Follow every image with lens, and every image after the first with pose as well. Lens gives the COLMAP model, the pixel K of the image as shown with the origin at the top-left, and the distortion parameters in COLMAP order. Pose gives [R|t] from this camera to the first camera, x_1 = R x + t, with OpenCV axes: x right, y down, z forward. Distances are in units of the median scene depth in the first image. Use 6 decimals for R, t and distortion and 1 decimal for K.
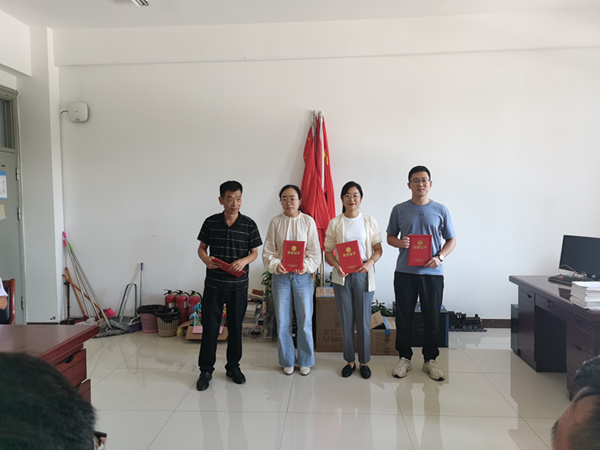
lens RADIAL K [[449.1, 0, 300.0], [0, 449.1, 223.8], [0, 0, 1]] dist [0.000594, 0.013449]
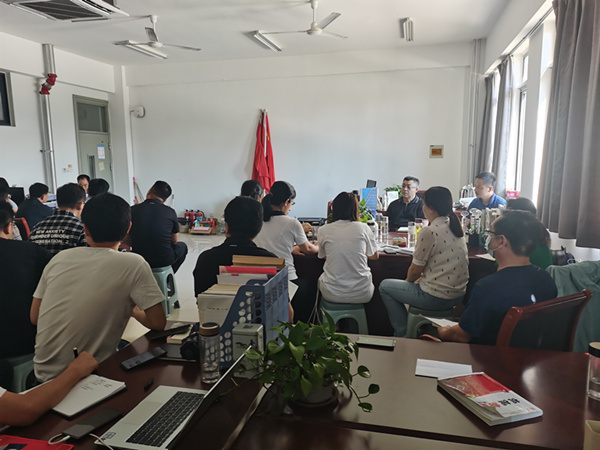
lens RADIAL K [[449.1, 0, 300.4], [0, 449.1, 224.5], [0, 0, 1]] dist [0.000594, 0.013449]
pose [[0.983417, 0.029054, -0.179017, 0.504579], [-0.010924, 0.994782, 0.101442, 0.017380], [0.181030, -0.097804, 0.978602, -0.730177]]
